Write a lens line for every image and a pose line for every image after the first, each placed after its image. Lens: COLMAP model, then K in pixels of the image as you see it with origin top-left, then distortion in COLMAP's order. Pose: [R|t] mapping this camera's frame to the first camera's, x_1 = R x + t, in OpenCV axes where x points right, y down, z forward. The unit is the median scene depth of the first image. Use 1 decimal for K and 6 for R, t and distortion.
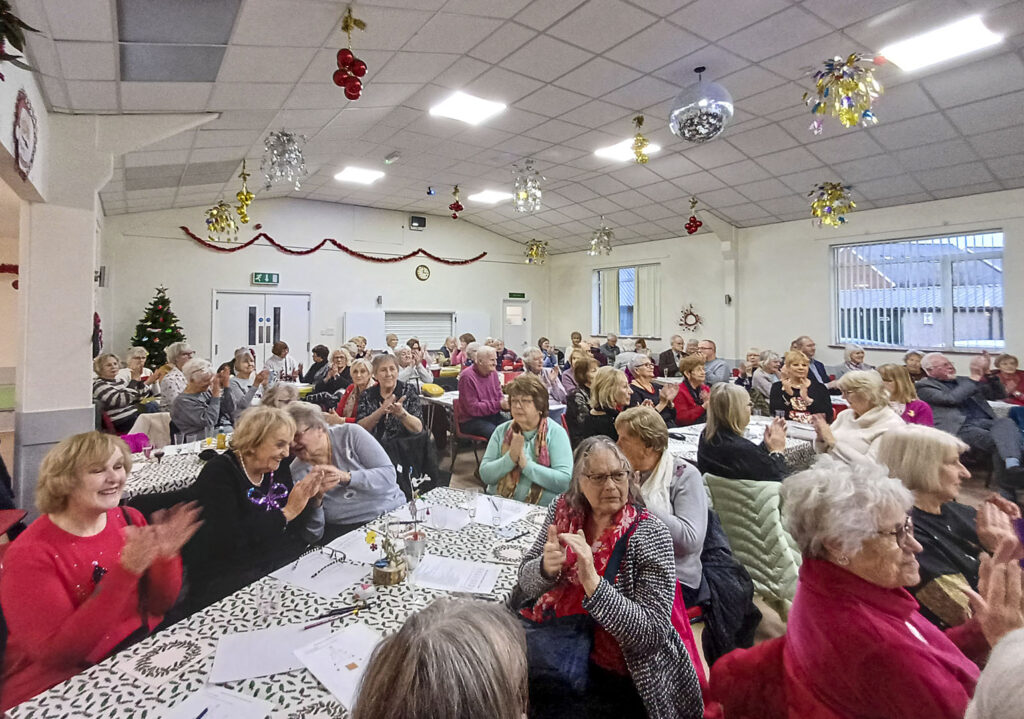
lens RADIAL K [[527.2, 0, 487.9], [0, 527.2, 304.5], [0, 0, 1]] dist [0.004198, 0.006229]
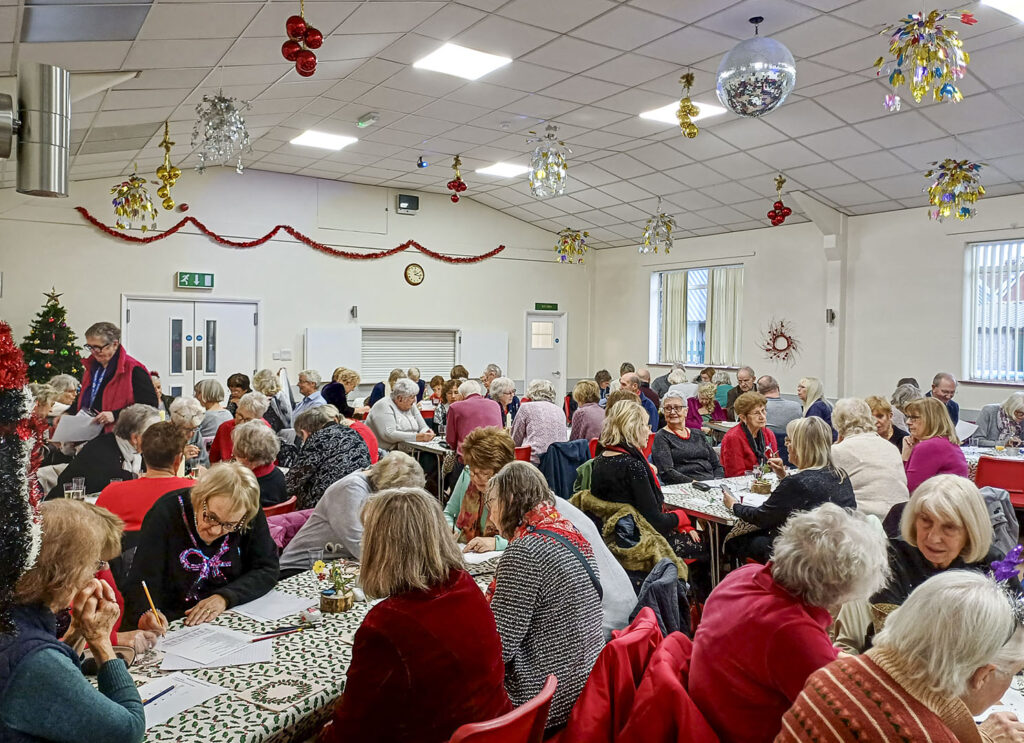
lens RADIAL K [[751.9, 0, 487.4], [0, 751.9, 346.8], [0, 0, 1]] dist [0.060989, -0.027135]
pose [[0.999524, 0.008420, -0.029672, 0.032952], [-0.007290, 0.999252, 0.037973, -0.006285], [0.029969, -0.037739, 0.998838, -0.097361]]
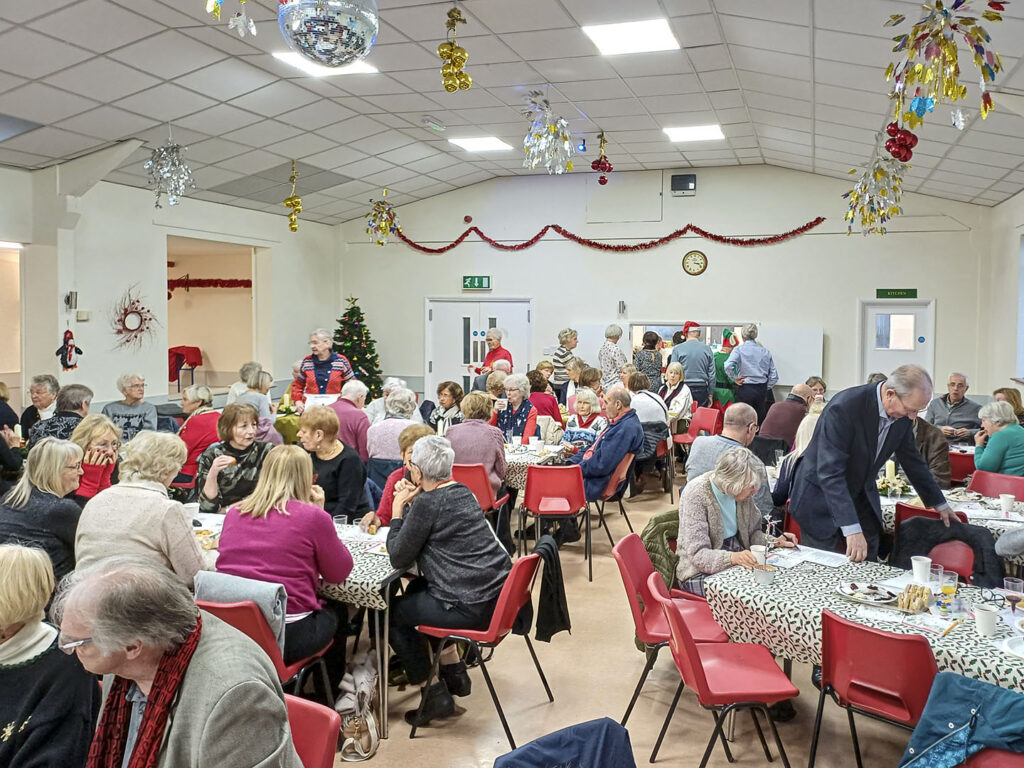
lens RADIAL K [[767.7, 0, 506.6], [0, 767.7, 355.4], [0, 0, 1]] dist [0.075720, -0.052923]
pose [[0.648122, 0.031783, -0.760873, 2.262252], [0.005804, 0.998894, 0.046669, 0.033249], [0.761515, -0.034664, 0.647220, 1.163027]]
